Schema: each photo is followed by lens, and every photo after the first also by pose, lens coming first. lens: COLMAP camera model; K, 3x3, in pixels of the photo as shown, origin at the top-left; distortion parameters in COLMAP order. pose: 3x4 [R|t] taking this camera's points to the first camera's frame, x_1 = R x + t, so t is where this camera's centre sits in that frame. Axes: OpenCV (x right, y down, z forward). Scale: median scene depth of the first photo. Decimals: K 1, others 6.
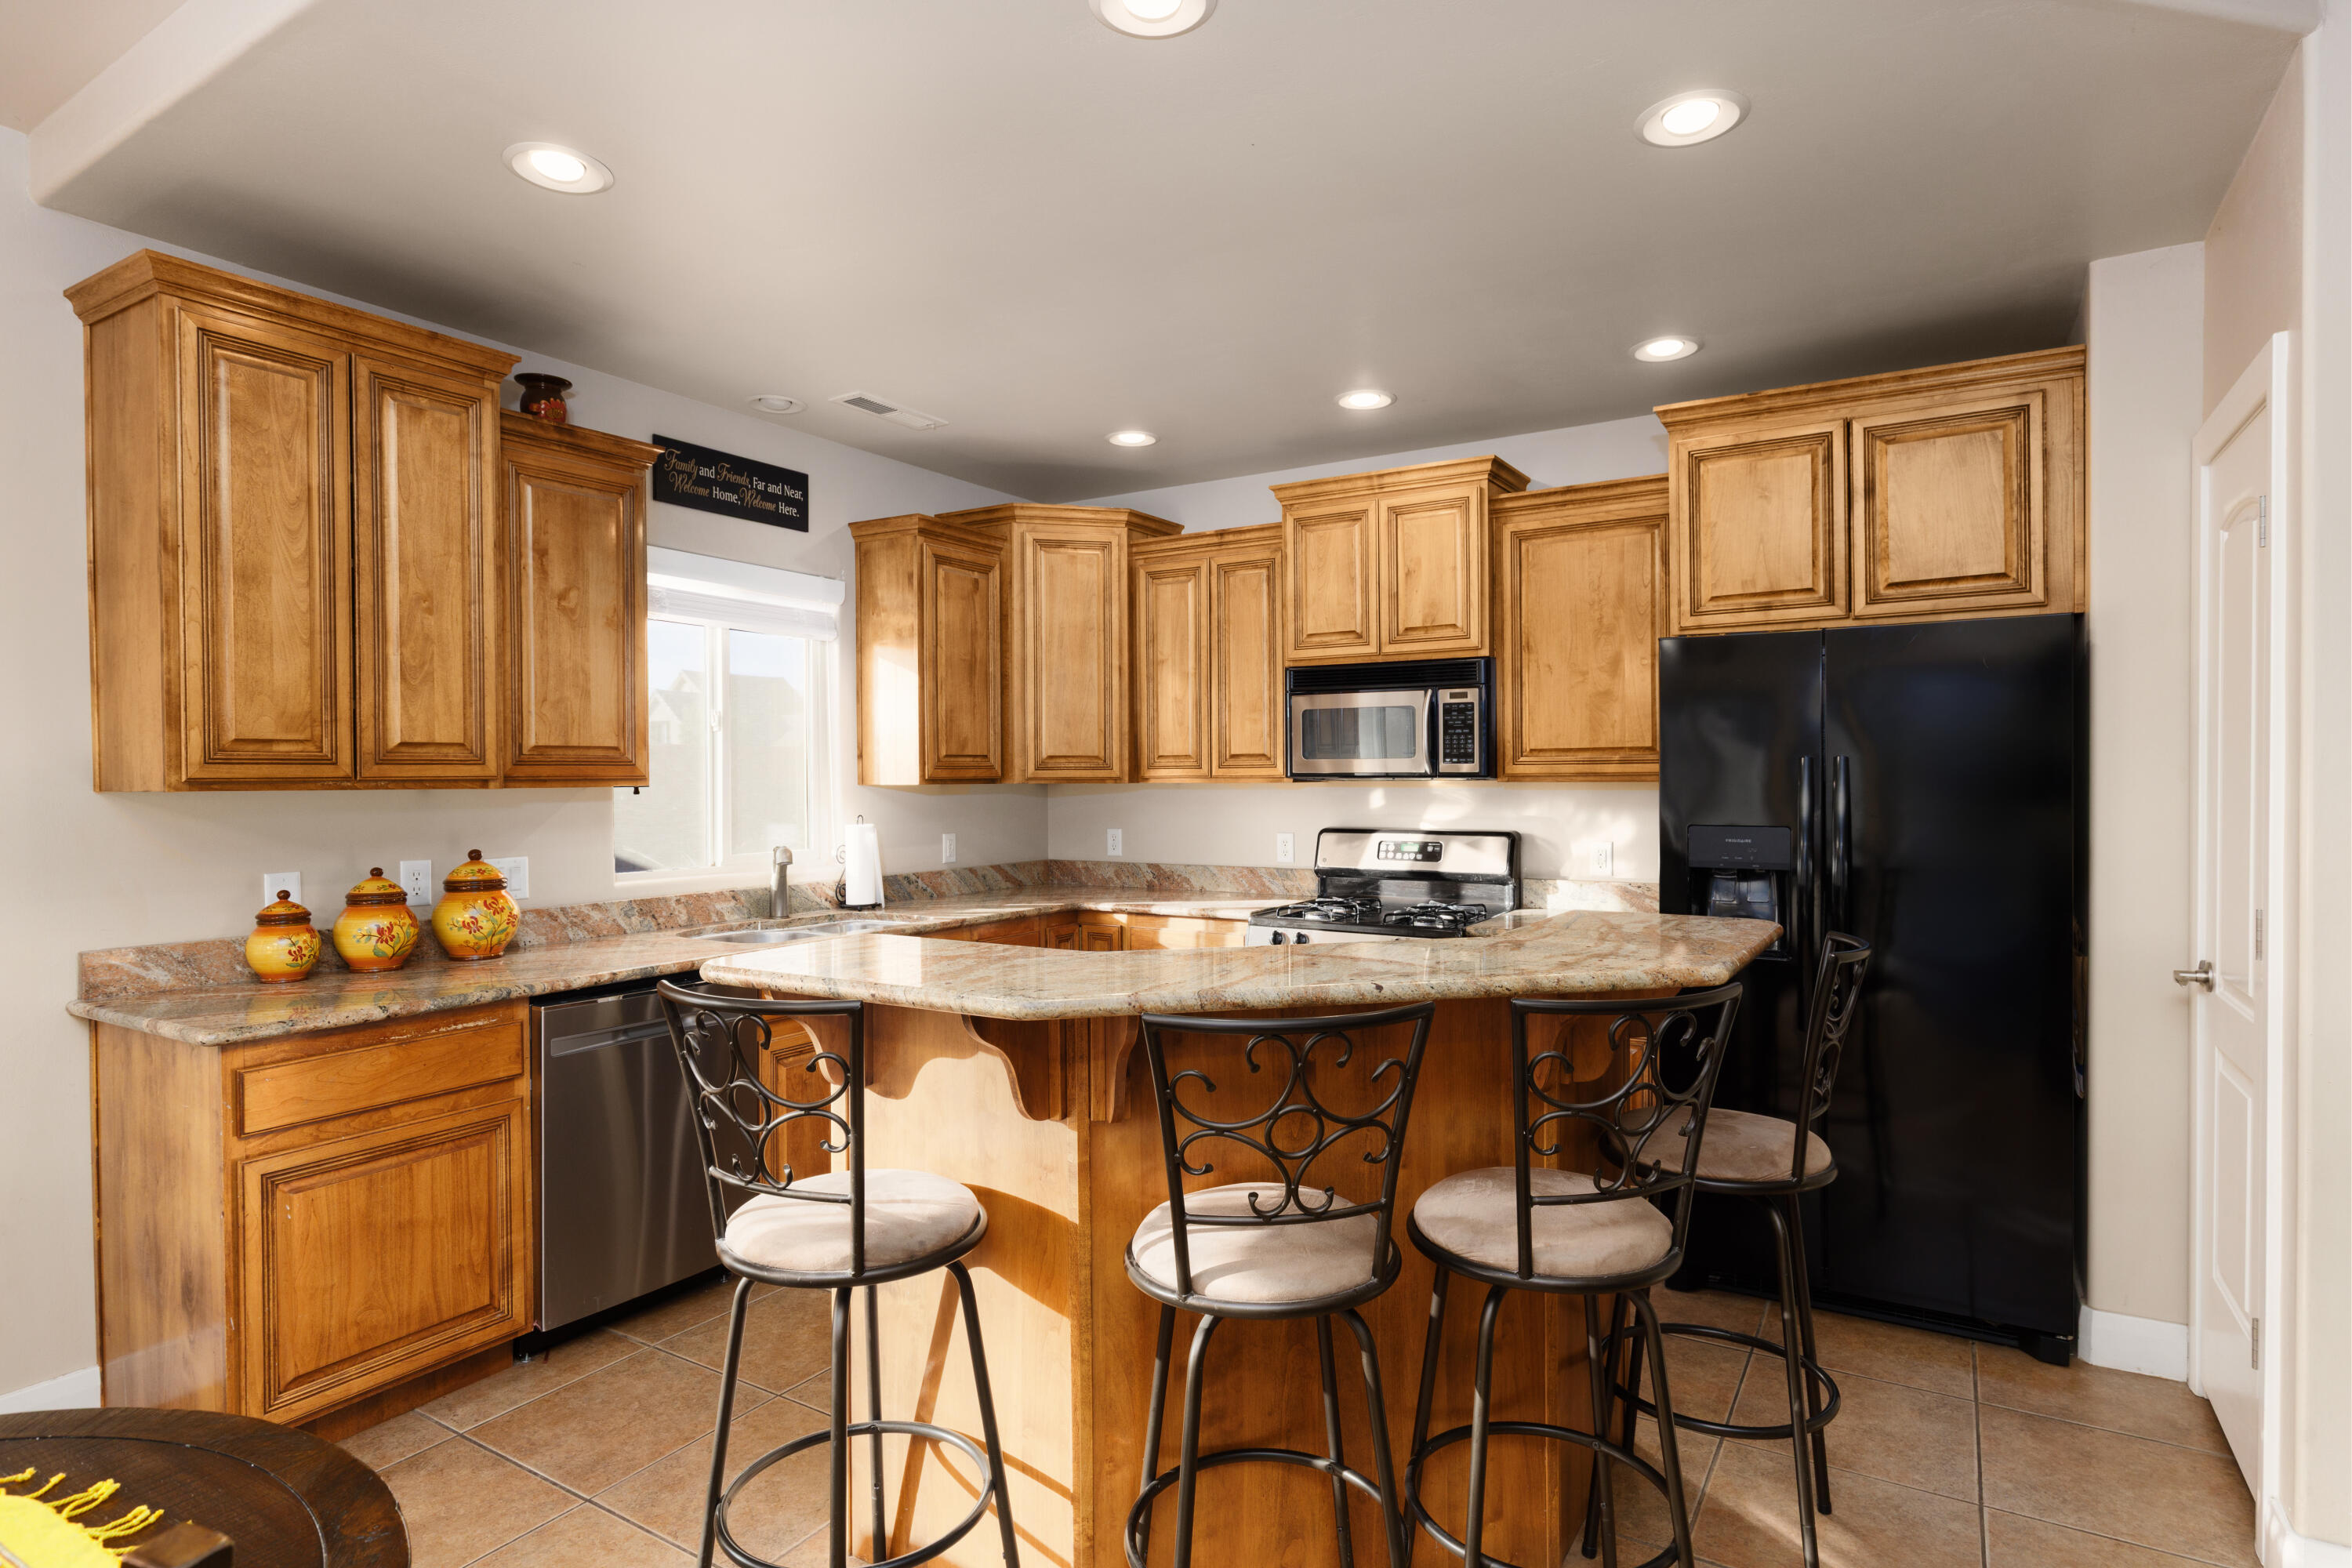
lens RADIAL K [[1199.4, 0, 1176.0], [0, 1199.4, 784.0], [0, 0, 1]] dist [0.000699, 0.000140]
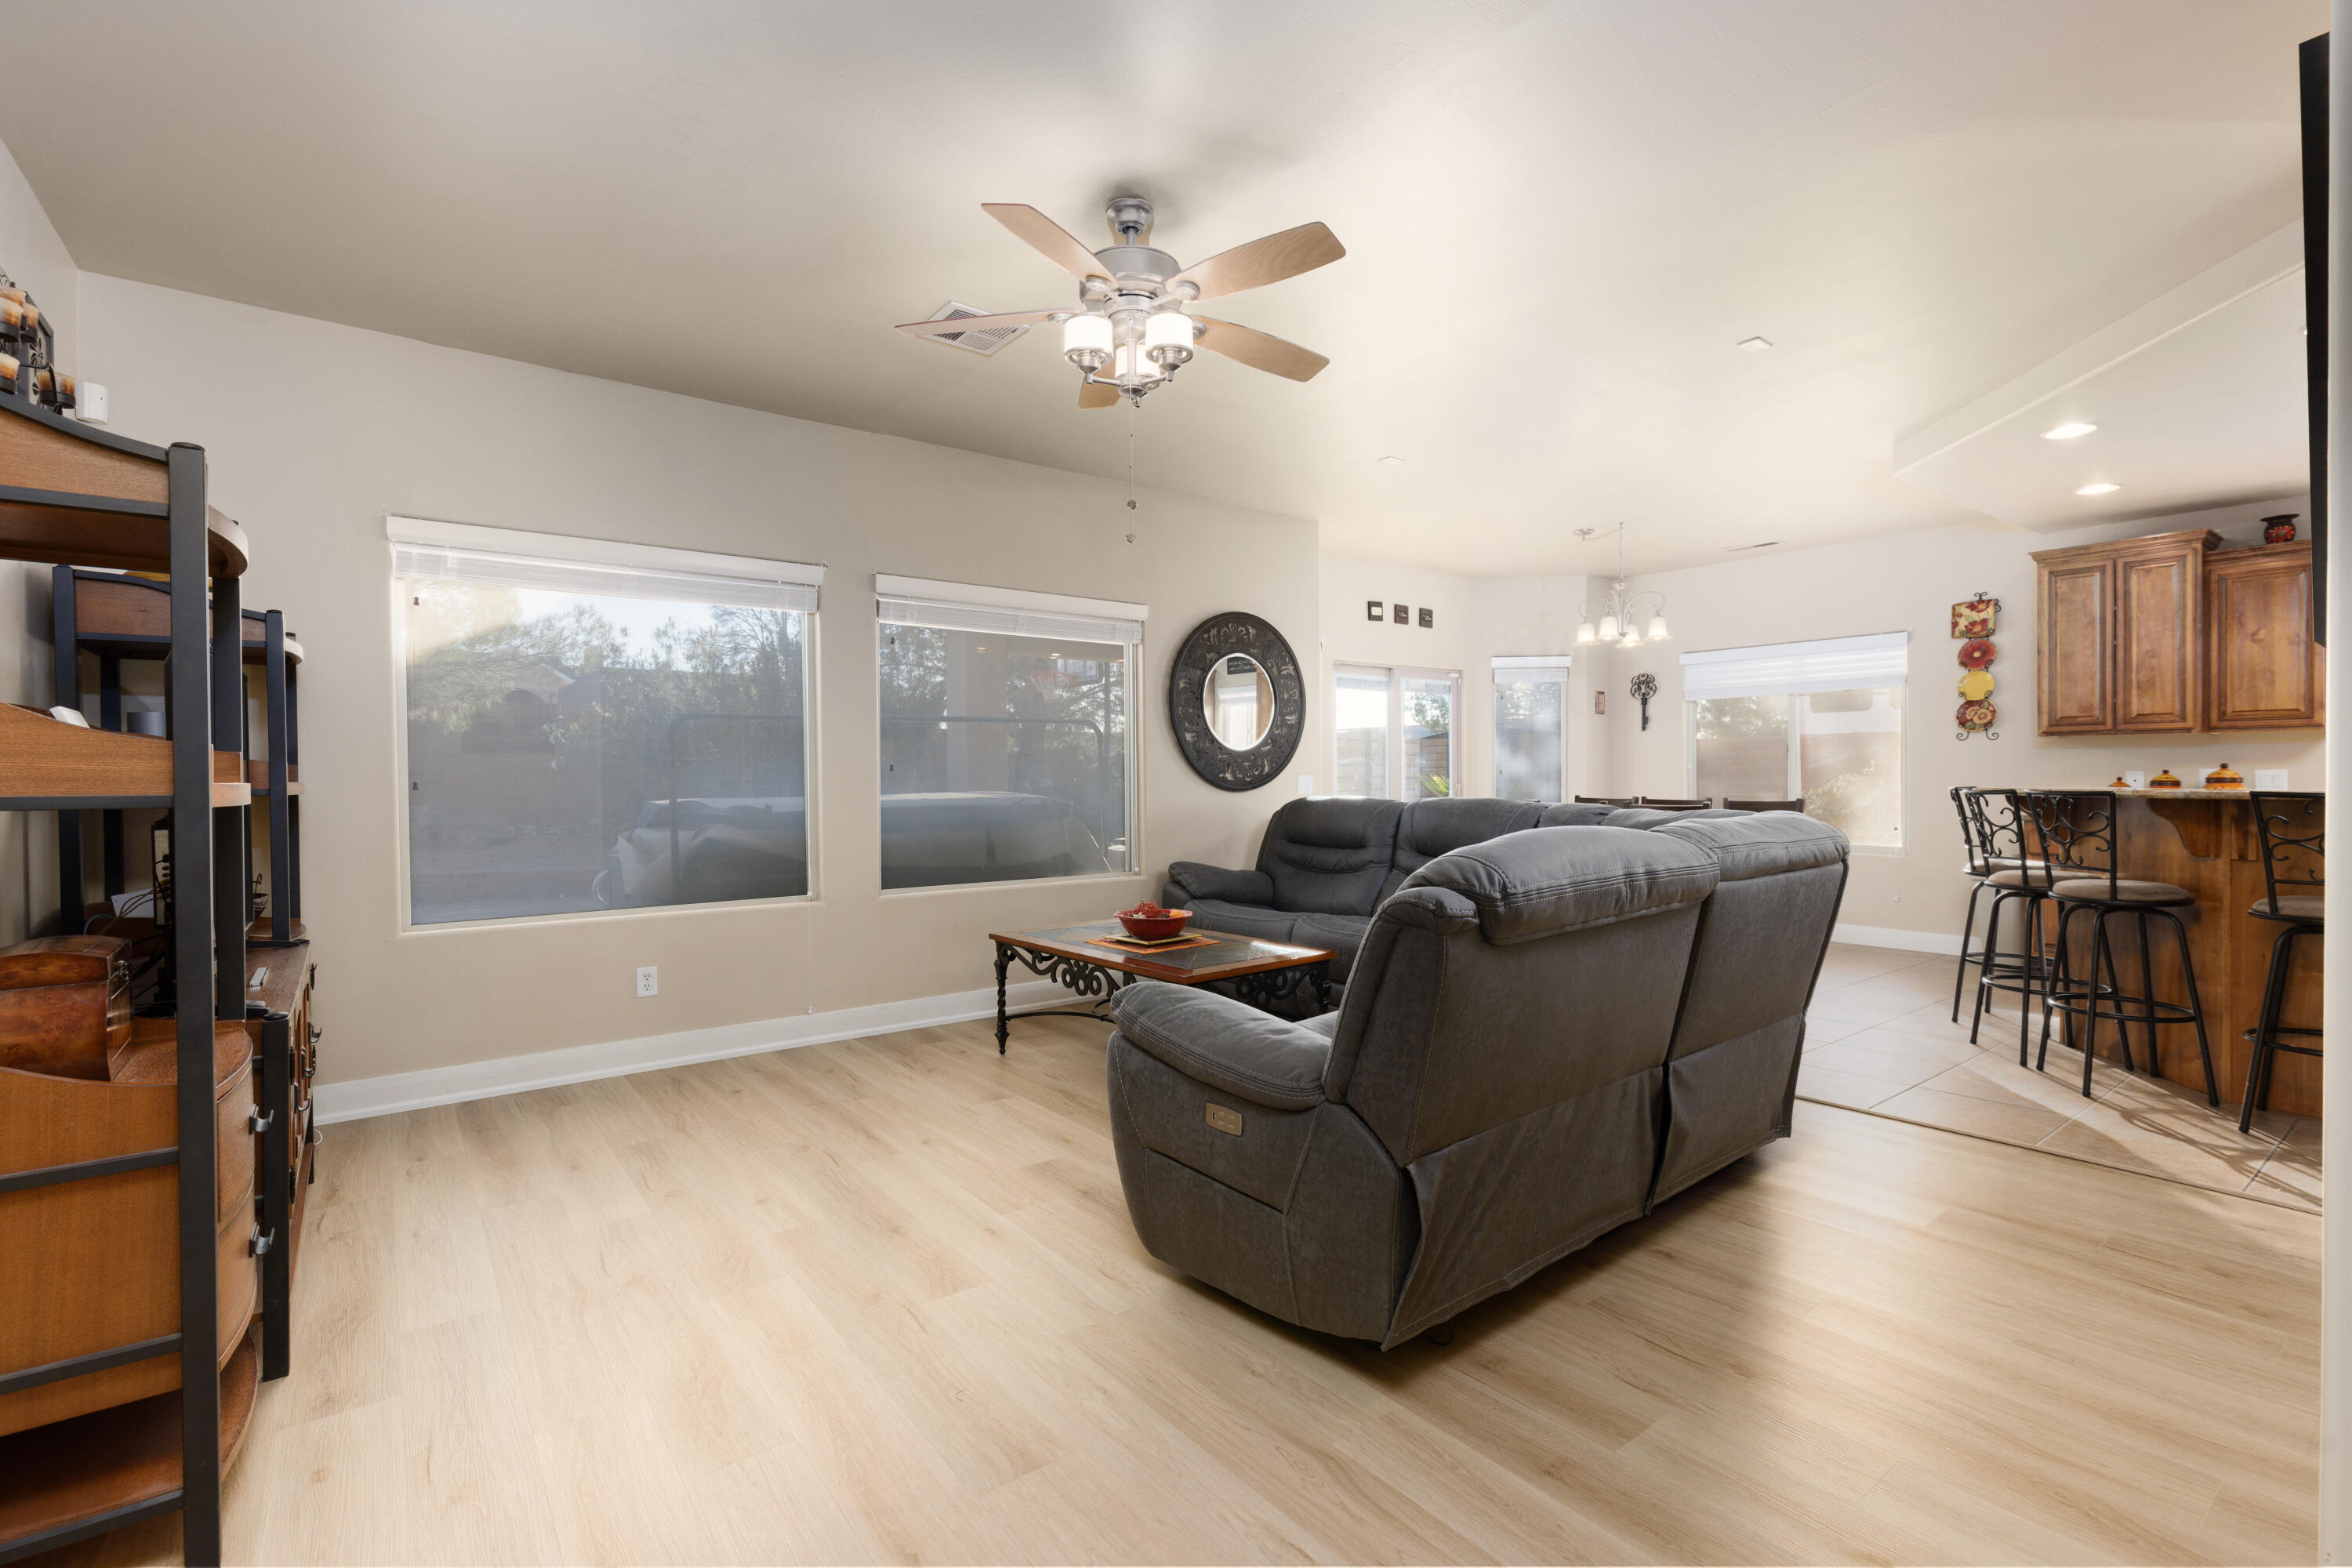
lens RADIAL K [[1061.4, 0, 1176.0], [0, 1061.4, 784.0], [0, 0, 1]] dist [0.035186, -0.013246]
pose [[-0.340419, 0.016732, -0.940125, 2.119729], [-0.001183, 0.999833, 0.018223, 0.069875], [0.940273, 0.007315, -0.340342, -0.060062]]
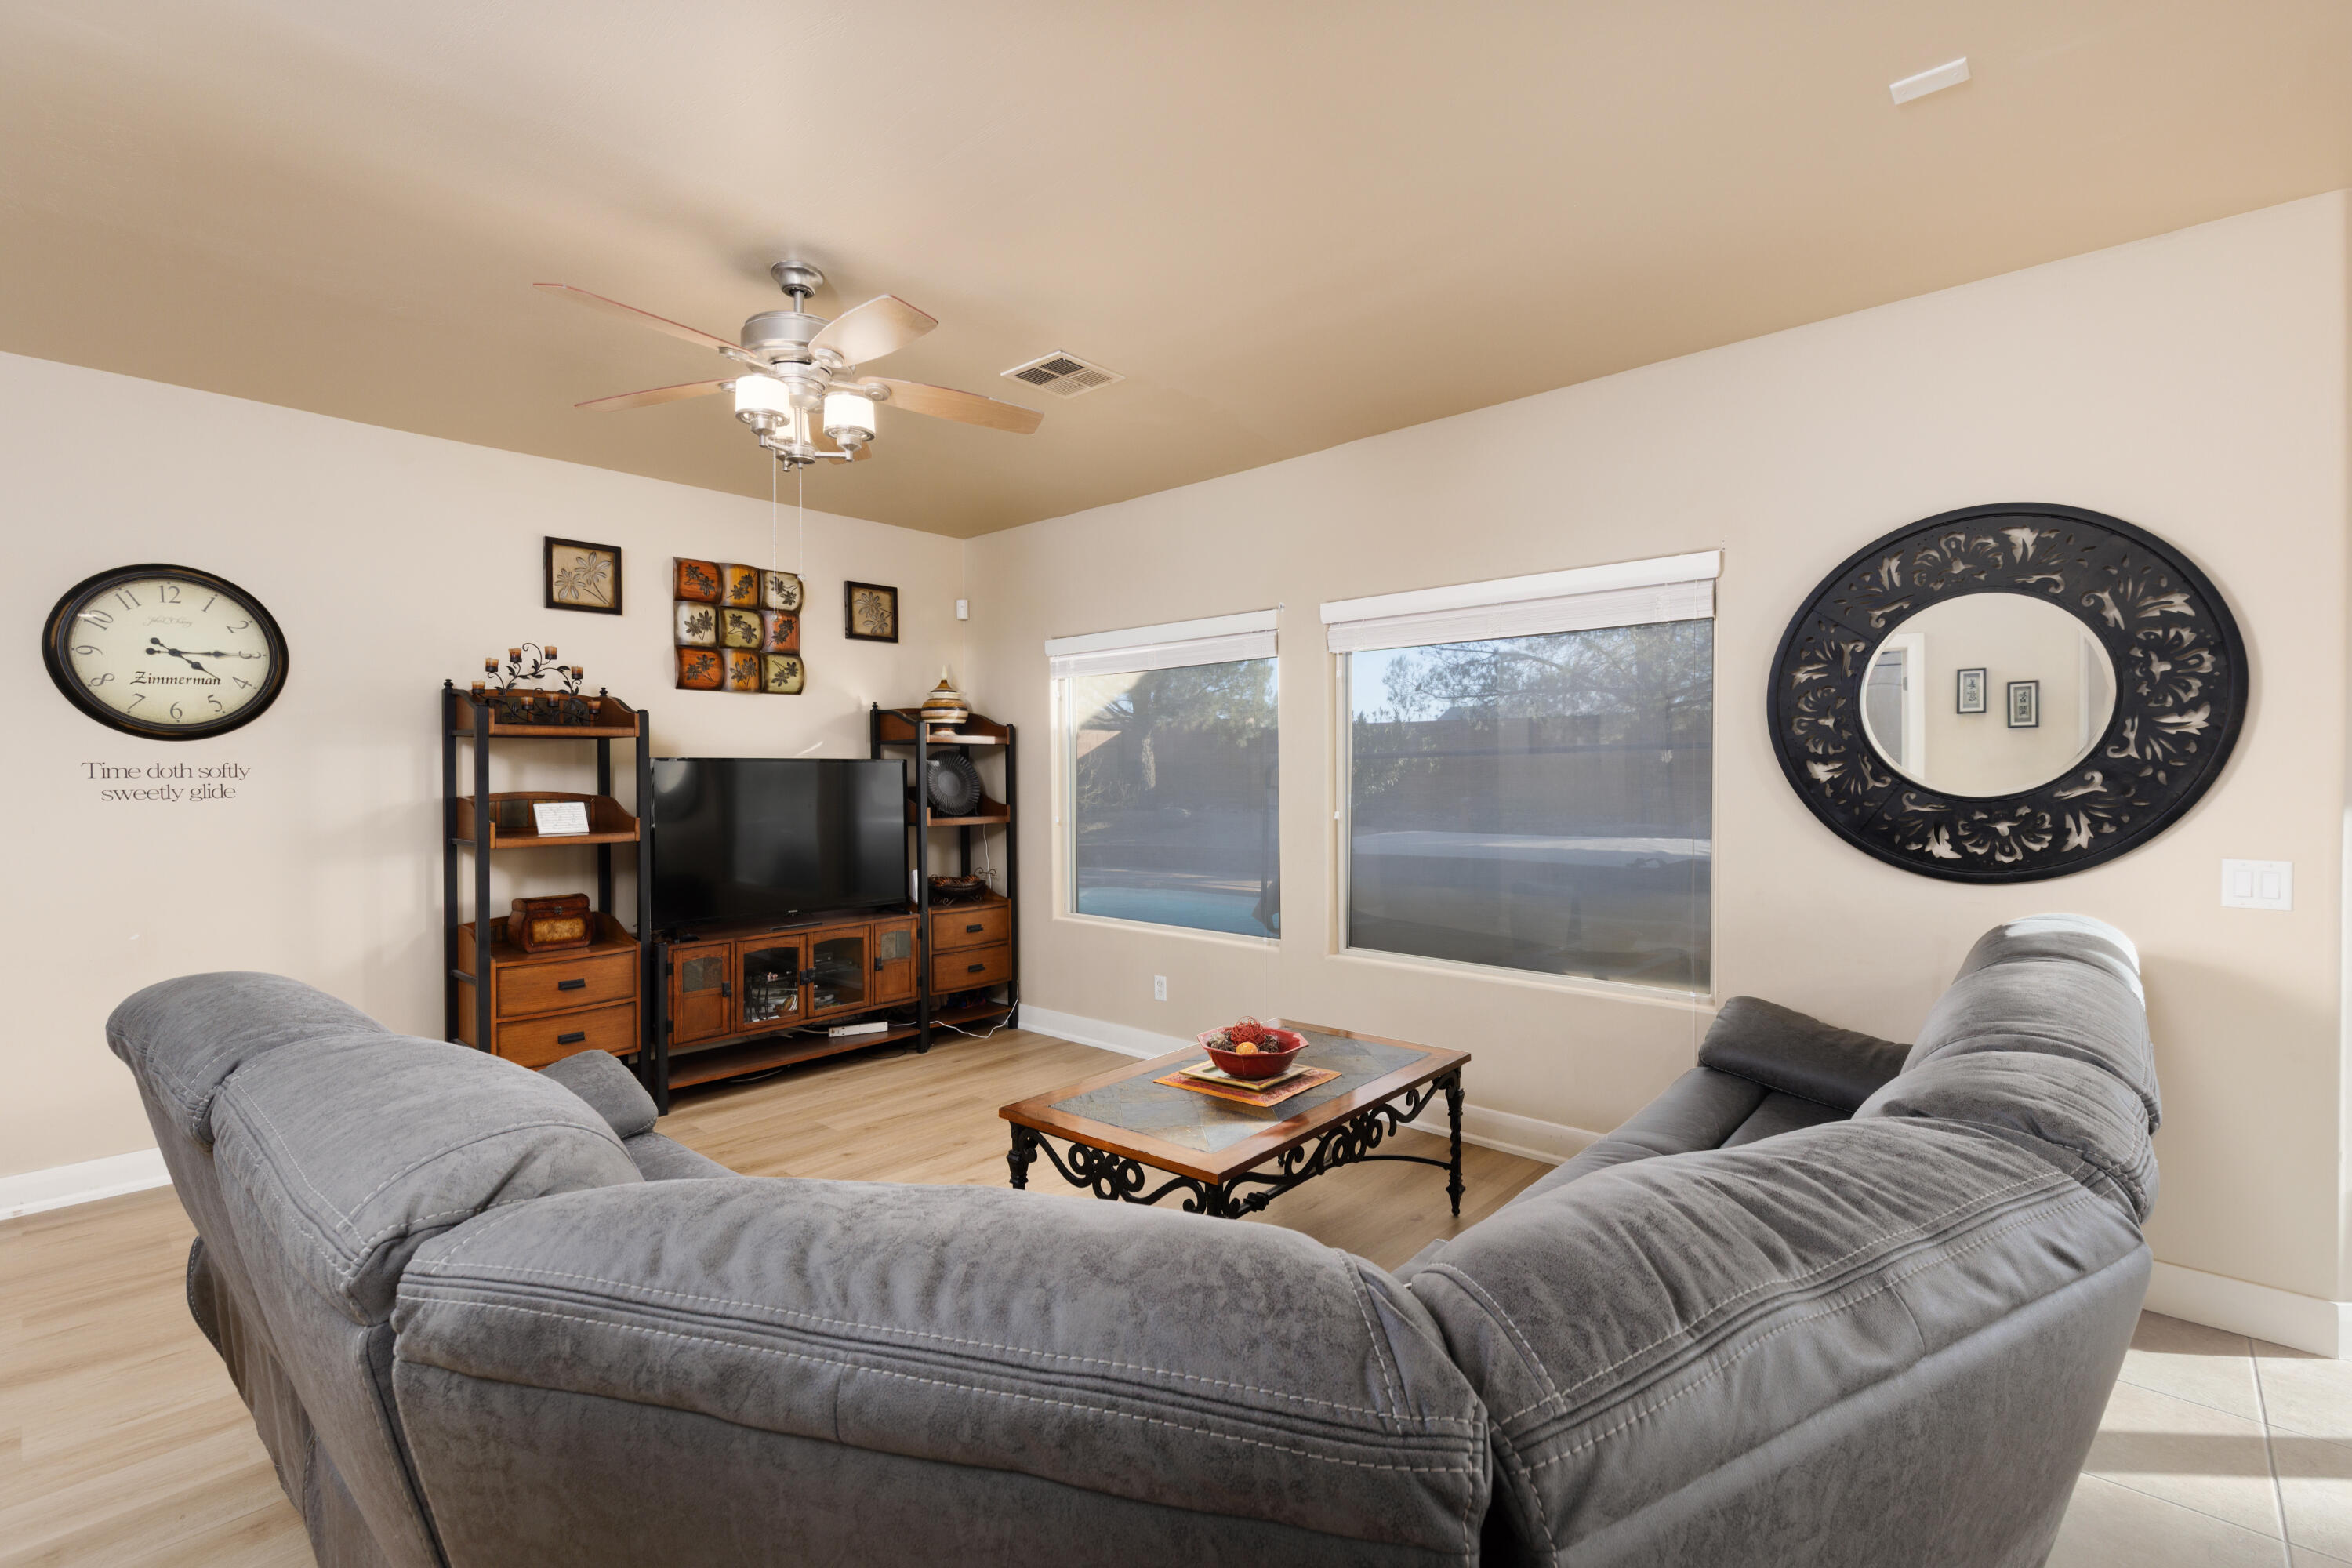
lens RADIAL K [[1061.4, 0, 1176.0], [0, 1061.4, 784.0], [0, 0, 1]] dist [0.035186, -0.013246]
pose [[-0.985505, 0.003238, 0.169614, 0.470933], [0.005254, 0.999921, 0.011441, 0.005841], [-0.169564, 0.012166, -0.985444, 0.544198]]
